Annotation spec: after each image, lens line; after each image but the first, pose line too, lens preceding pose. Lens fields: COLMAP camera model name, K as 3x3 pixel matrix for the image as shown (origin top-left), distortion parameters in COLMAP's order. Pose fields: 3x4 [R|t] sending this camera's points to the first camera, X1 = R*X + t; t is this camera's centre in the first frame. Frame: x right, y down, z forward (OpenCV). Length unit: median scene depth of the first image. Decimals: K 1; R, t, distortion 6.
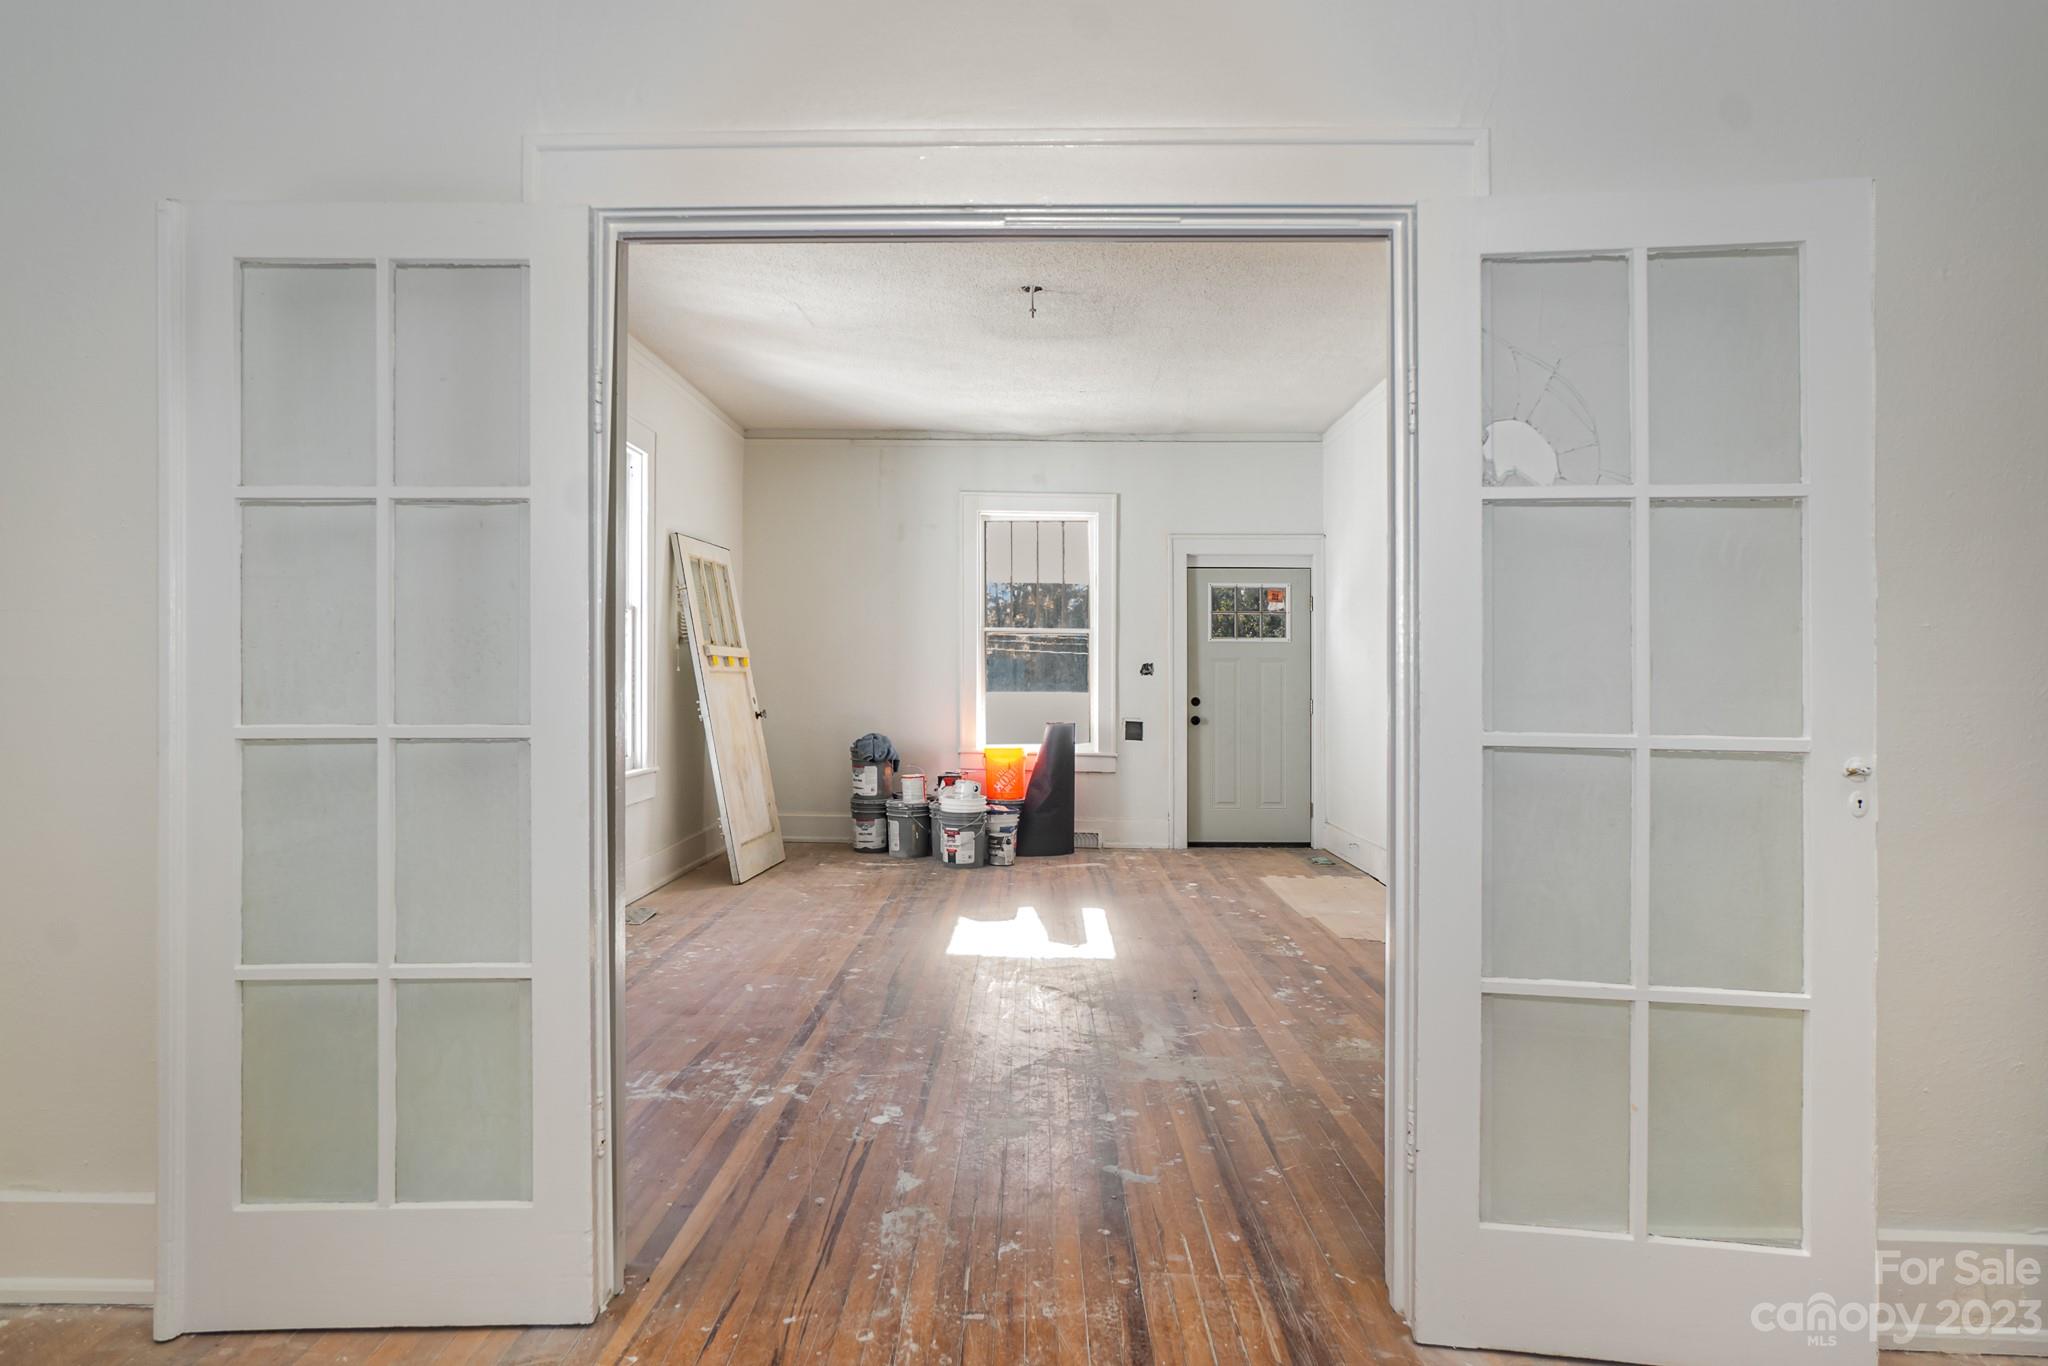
lens RADIAL K [[1154.5, 0, 1023.6], [0, 1154.5, 683.5], [0, 0, 1]] dist [-0.026617, 0.000685]
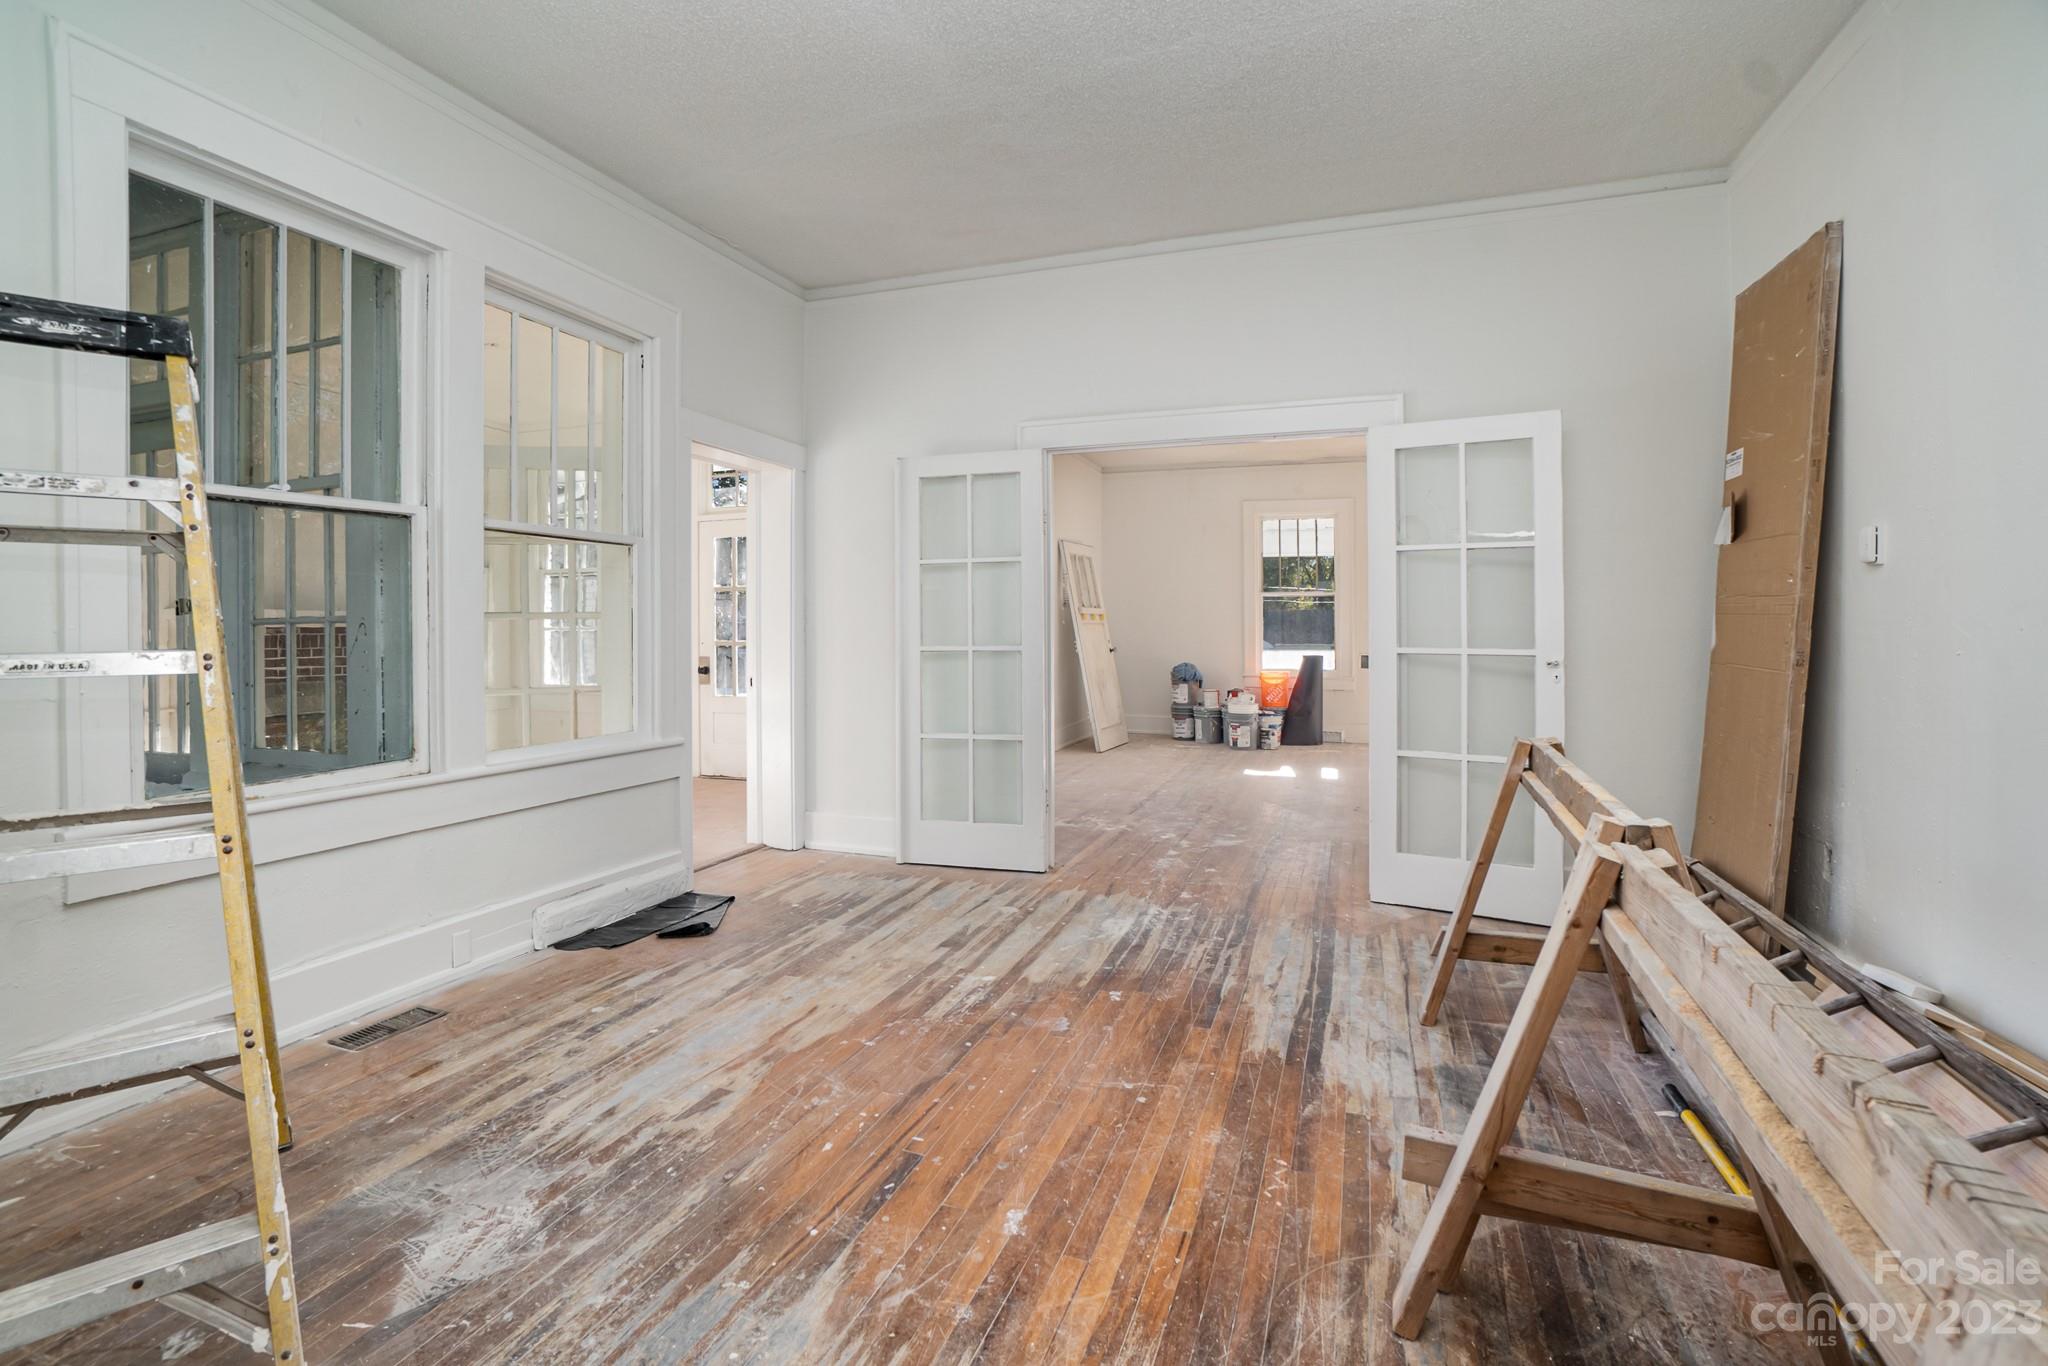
lens RADIAL K [[930.2, 0, 1016.2], [0, 930.2, 683.2], [0, 0, 1]] dist [-0.033482, 0.006056]
pose [[0.945180, 0.009866, -0.326401, 0.067092], [0.008667, 0.998433, 0.055279, 0.000490], [0.326435, -0.055077, 0.943613, -0.266199]]
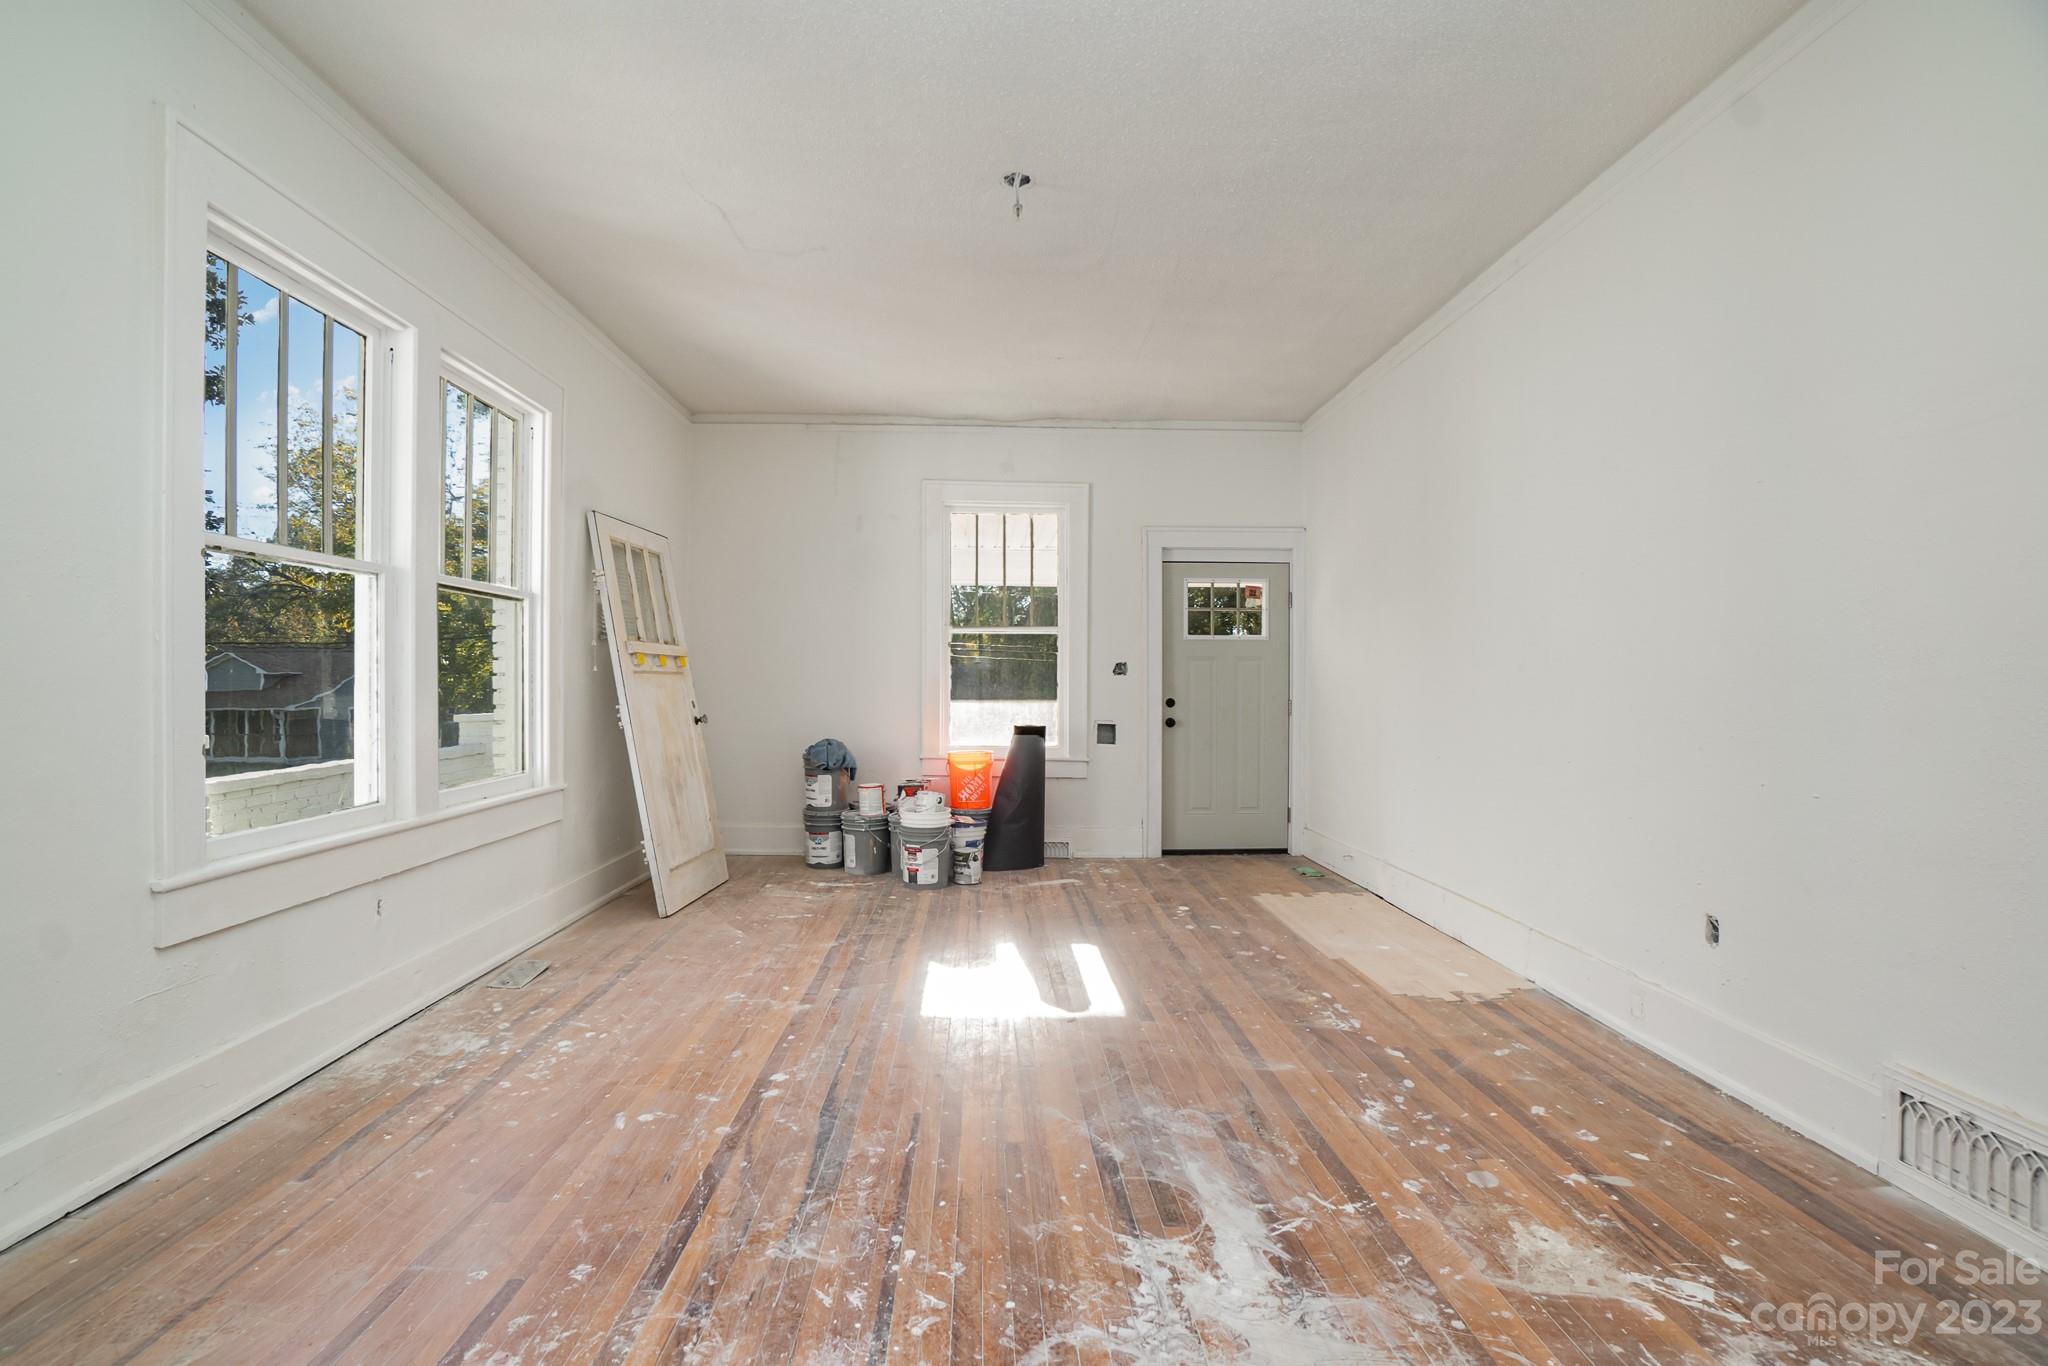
lens RADIAL K [[930.2, 0, 1023.0], [0, 930.2, 639.2], [0, 0, 1]] dist [-0.033482, 0.006056]
pose [[0.998534, -0.000806, 0.054121, -0.016065], [0.003503, 0.998755, -0.049760, 0.000998], [-0.054014, 0.049876, 0.997294, 0.272570]]
